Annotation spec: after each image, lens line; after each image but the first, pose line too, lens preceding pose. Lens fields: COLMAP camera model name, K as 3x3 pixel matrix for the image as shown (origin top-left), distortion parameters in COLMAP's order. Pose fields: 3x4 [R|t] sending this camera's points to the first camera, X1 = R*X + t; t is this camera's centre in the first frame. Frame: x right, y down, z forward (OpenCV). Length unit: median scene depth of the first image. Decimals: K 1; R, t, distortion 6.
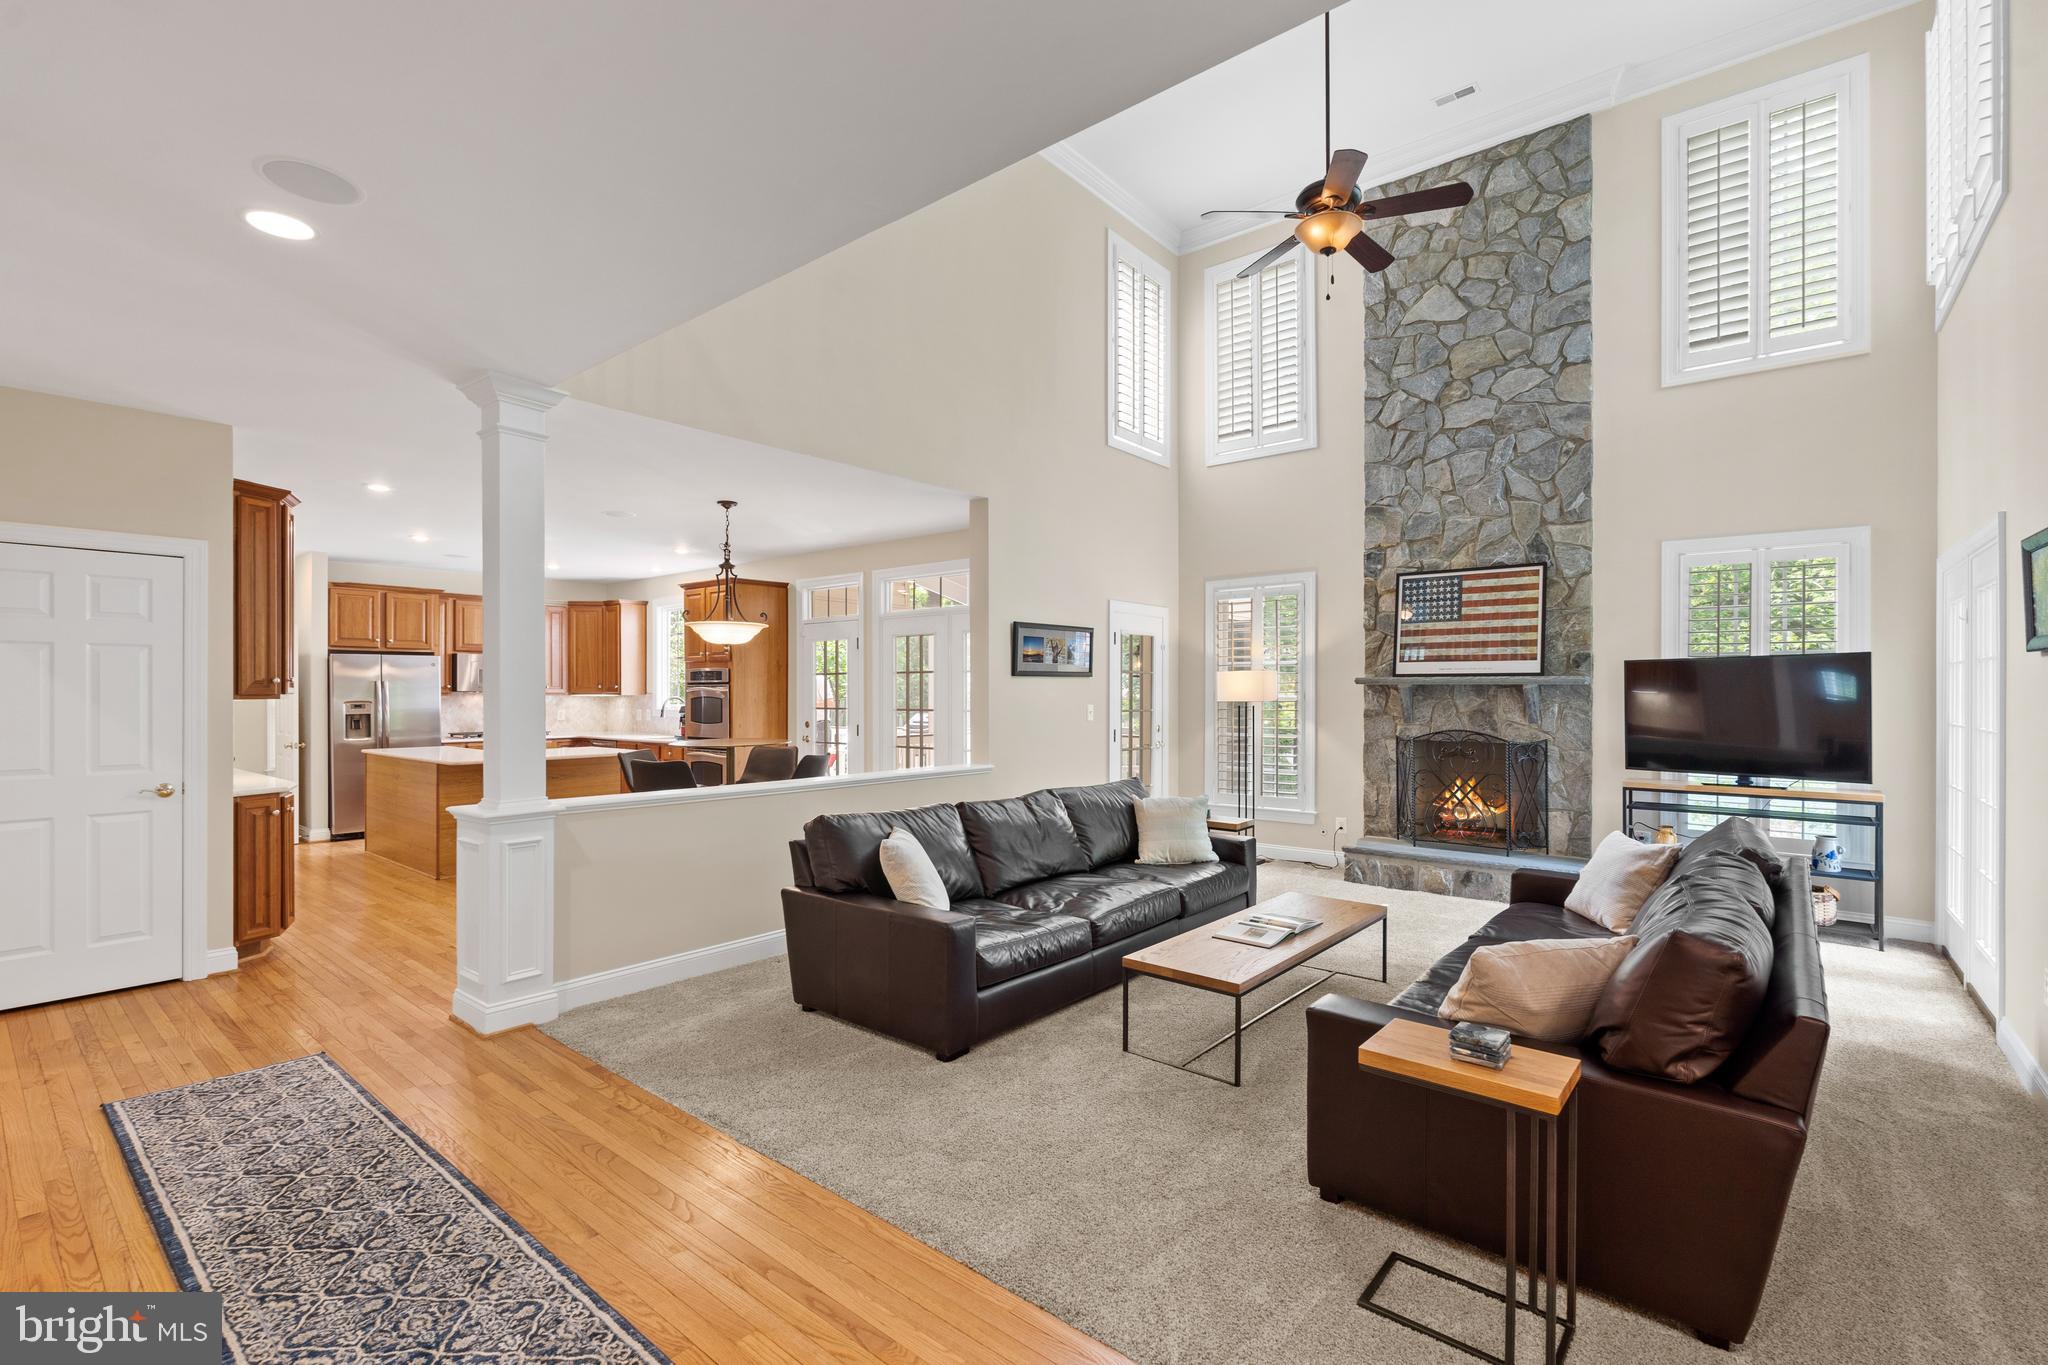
lens RADIAL K [[930.5, 0, 1026.6], [0, 930.5, 690.3], [0, 0, 1]] dist [-0.000919, -0.000894]
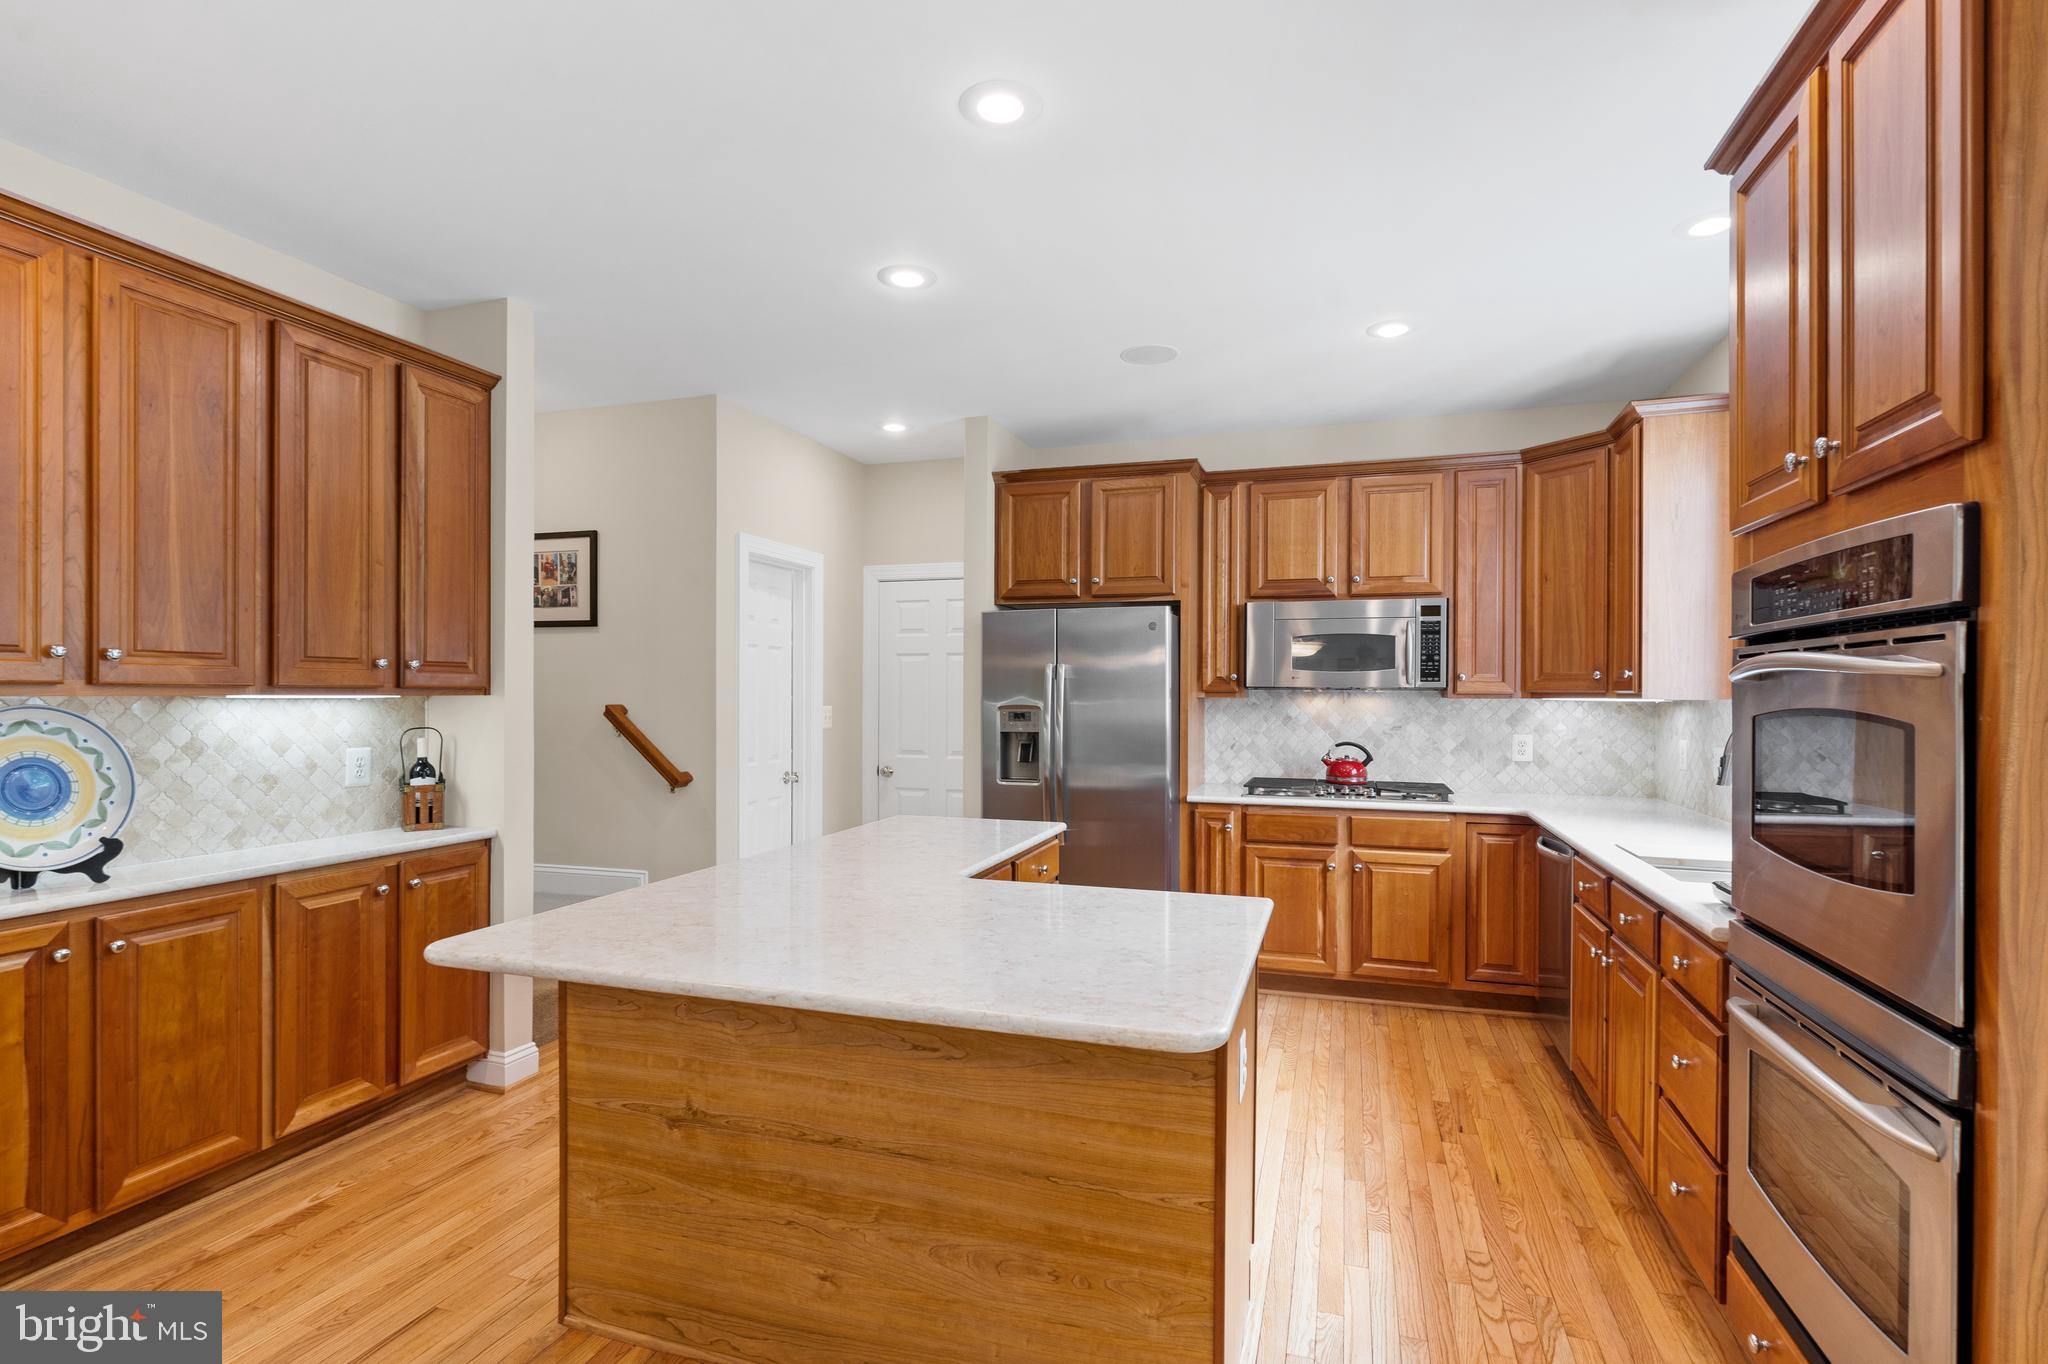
lens RADIAL K [[990.2, 0, 1005.1], [0, 990.2, 697.9], [0, 0, 1]] dist [-0.002582, 0.001174]
pose [[0.355814, 0.007267, -0.934528, -0.297074], [-0.004544, 0.999971, 0.006046, 0.005621], [0.934546, 0.002095, 0.355837, 1.033055]]
